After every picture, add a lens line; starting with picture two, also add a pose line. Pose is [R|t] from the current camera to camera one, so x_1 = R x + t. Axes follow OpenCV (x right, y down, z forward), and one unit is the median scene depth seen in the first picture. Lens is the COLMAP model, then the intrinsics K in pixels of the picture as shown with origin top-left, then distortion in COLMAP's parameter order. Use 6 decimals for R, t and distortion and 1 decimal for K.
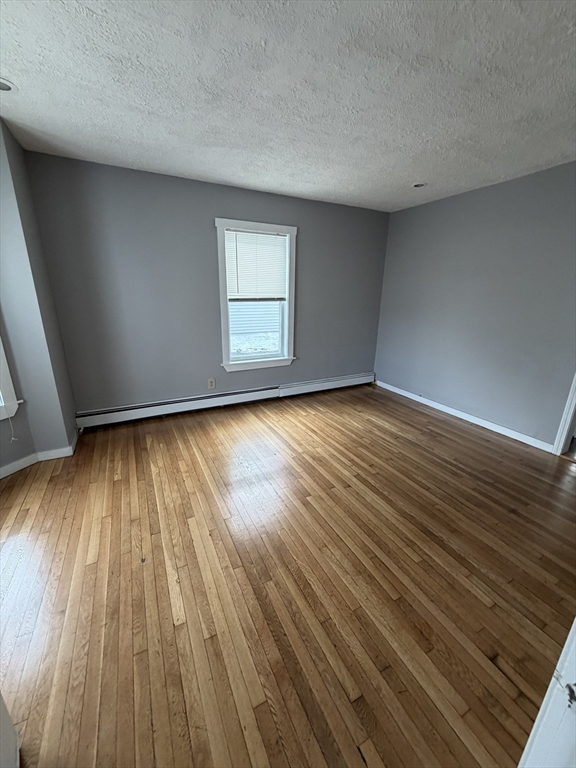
lens RADIAL K [[305.8, 0, 288.0], [0, 305.8, 384.0], [0, 0, 1]] dist [0.000836, 0.000325]
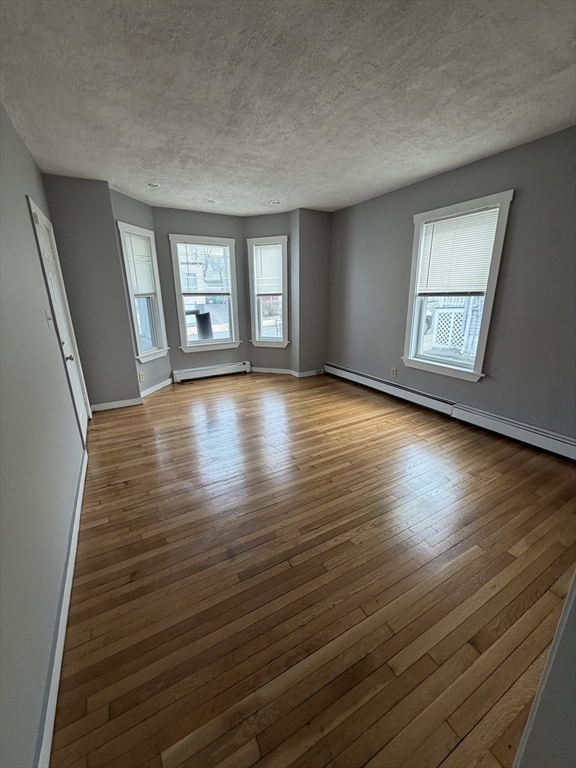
lens RADIAL K [[305.8, 0, 288.0], [0, 305.8, 384.0], [0, 0, 1]] dist [0.000836, 0.000325]
pose [[0.039161, 0.277051, -0.960057, 0.852122], [-0.277192, 0.926098, 0.255945, -0.148562], [0.960016, 0.256097, 0.113064, 0.578849]]
